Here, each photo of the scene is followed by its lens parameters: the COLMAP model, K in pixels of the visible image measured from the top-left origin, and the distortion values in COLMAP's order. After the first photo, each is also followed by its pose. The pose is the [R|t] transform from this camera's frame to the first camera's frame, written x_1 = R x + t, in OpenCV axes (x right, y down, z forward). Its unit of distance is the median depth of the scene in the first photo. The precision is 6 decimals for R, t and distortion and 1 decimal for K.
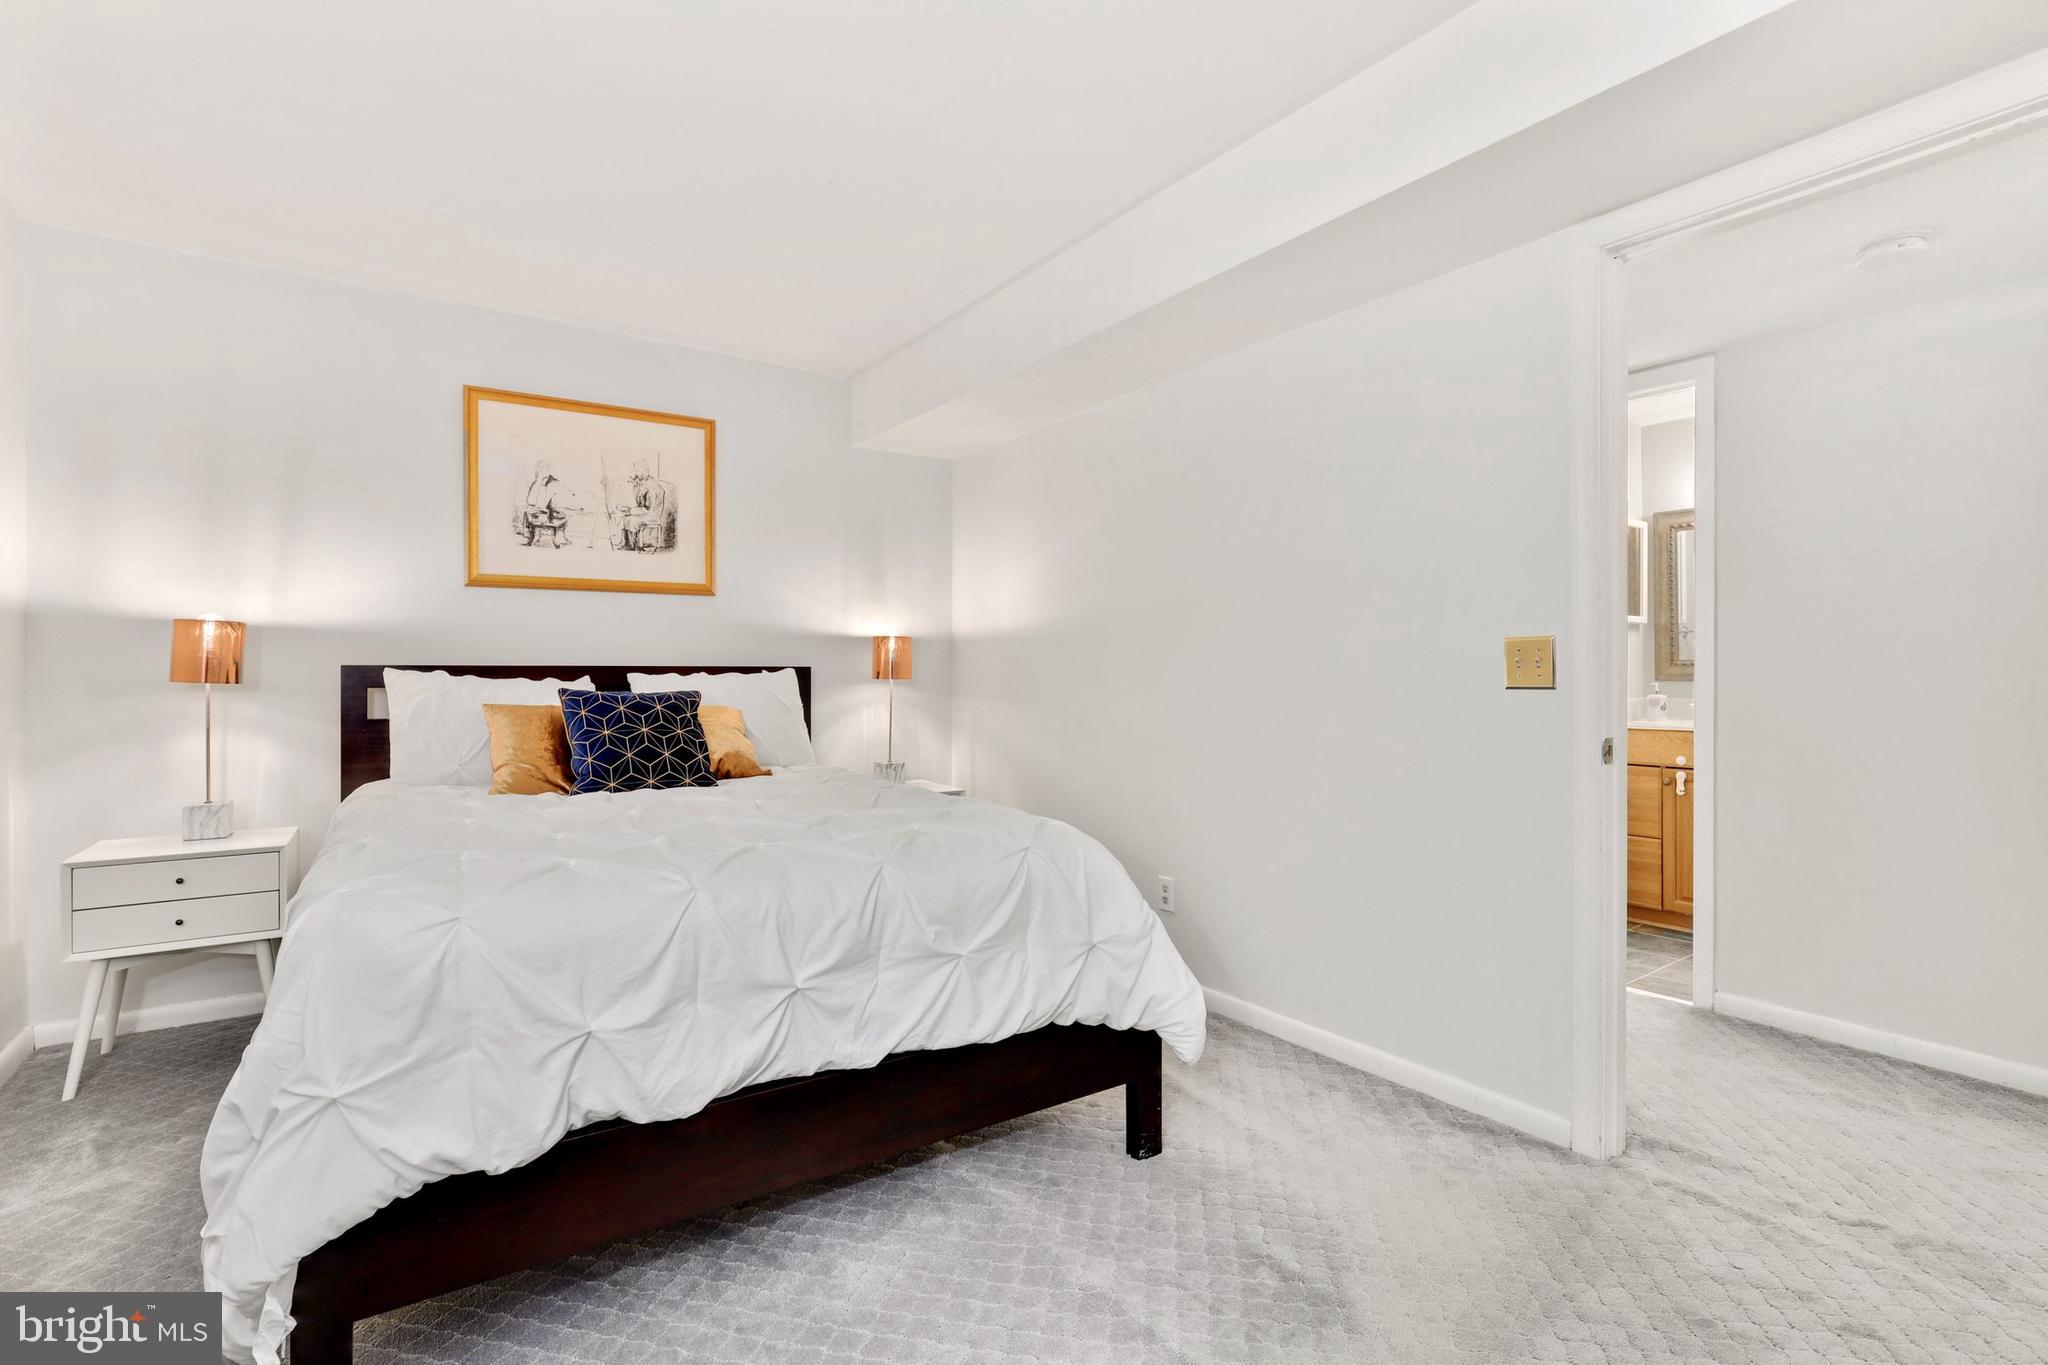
lens RADIAL K [[925.9, 0, 1006.7], [0, 925.9, 677.4], [0, 0, 1]] dist [-0.016104, 0.004830]
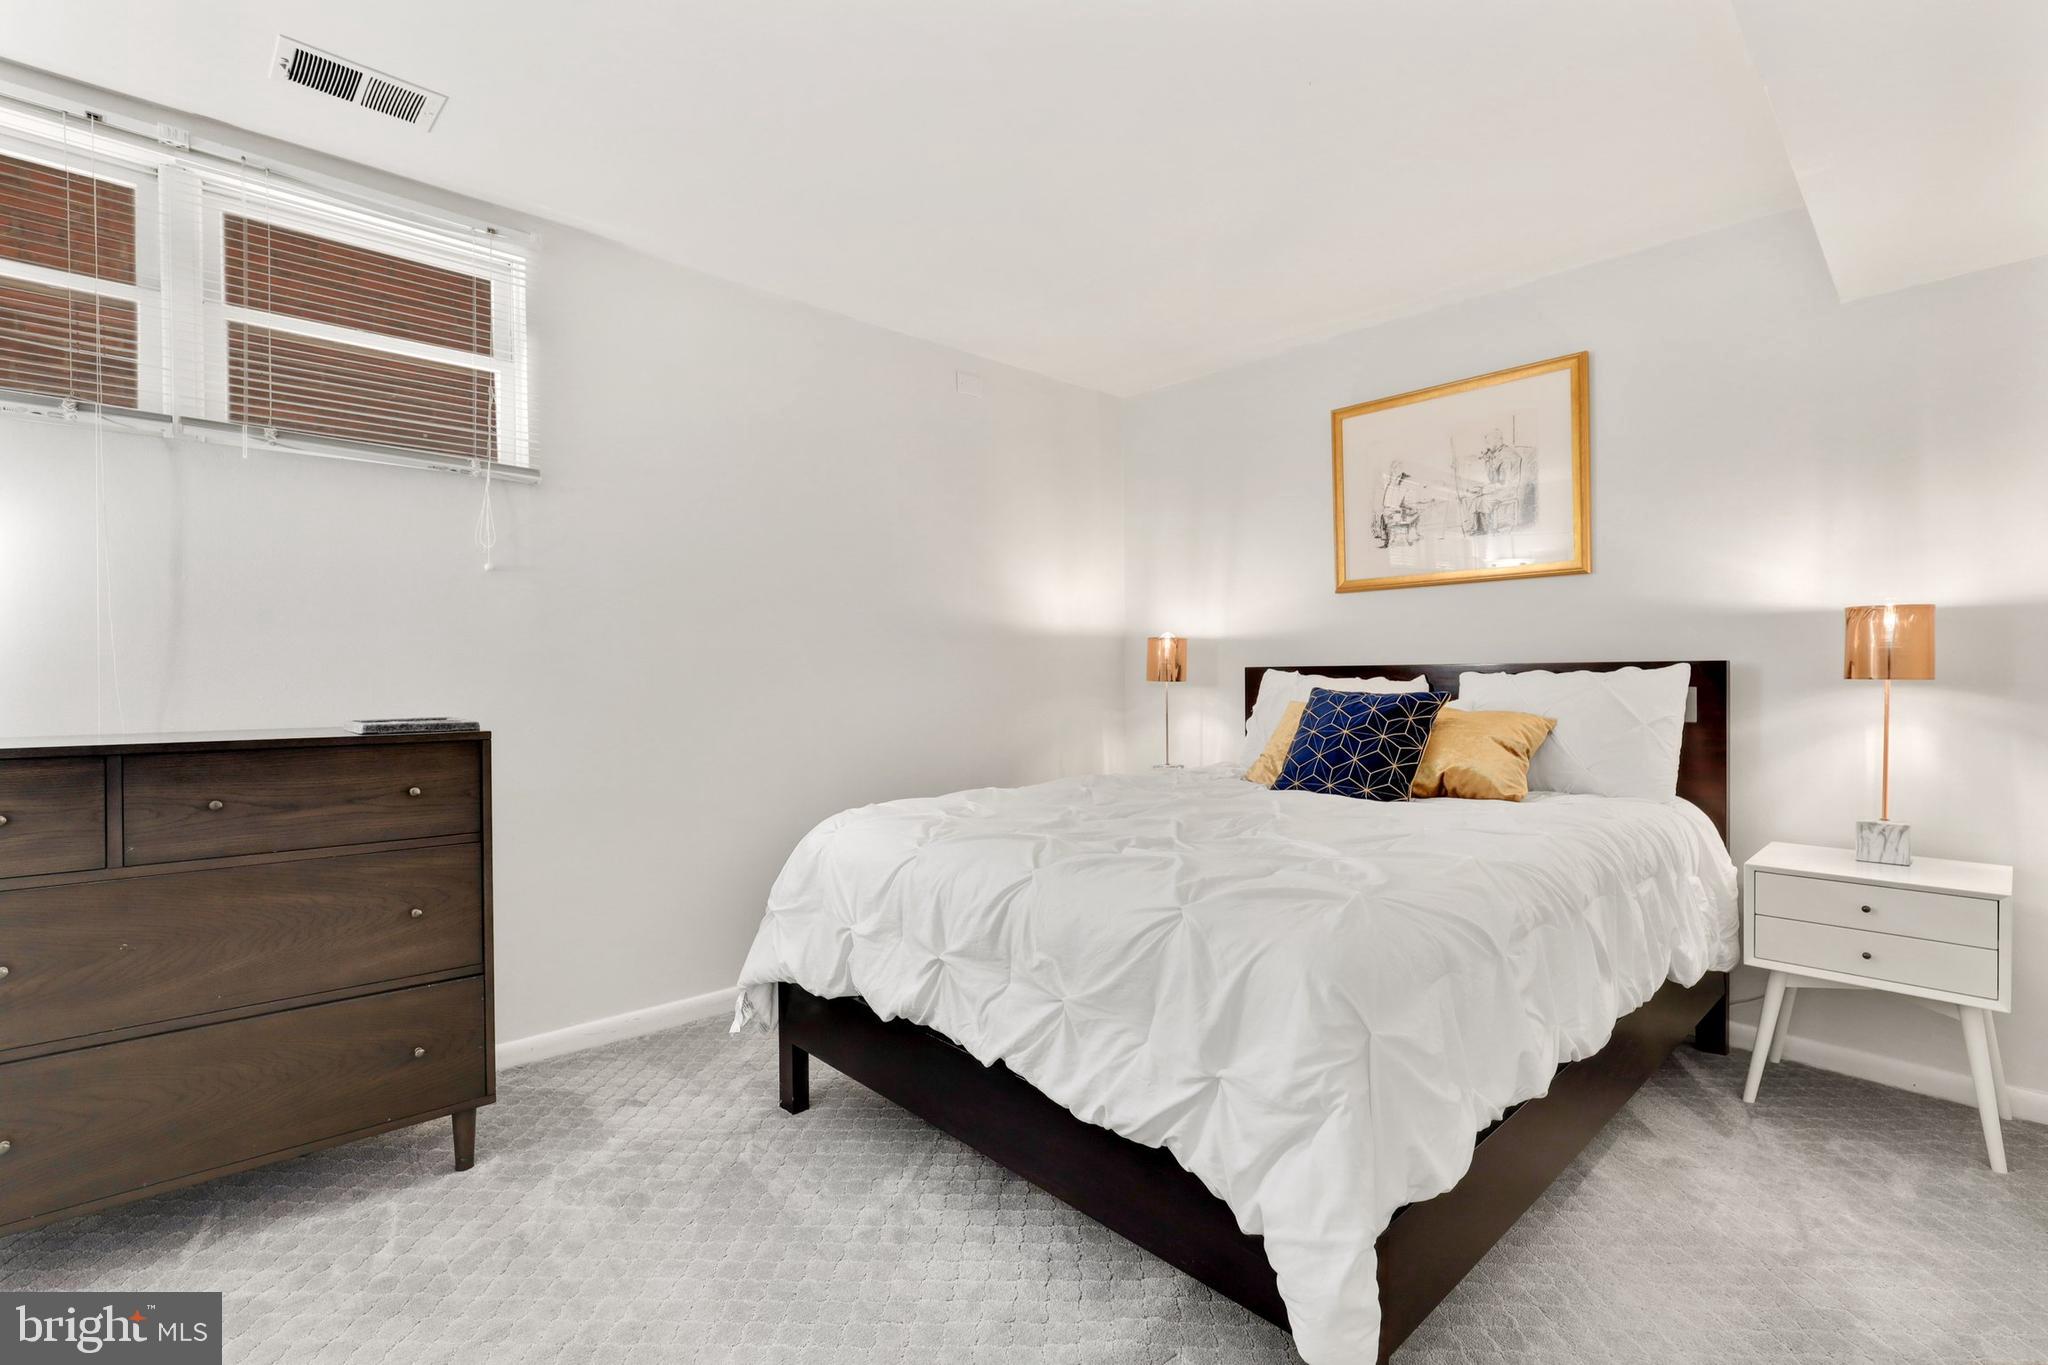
lens RADIAL K [[925.9, 0, 1010.4], [0, 925.9, 681.0], [0, 0, 1]] dist [-0.016104, 0.004830]
pose [[0.166409, 0.003551, -0.986050, 0.421767], [0.002625, 0.999988, 0.004044, -0.000817], [0.986053, -0.003262, 0.166397, 0.428738]]
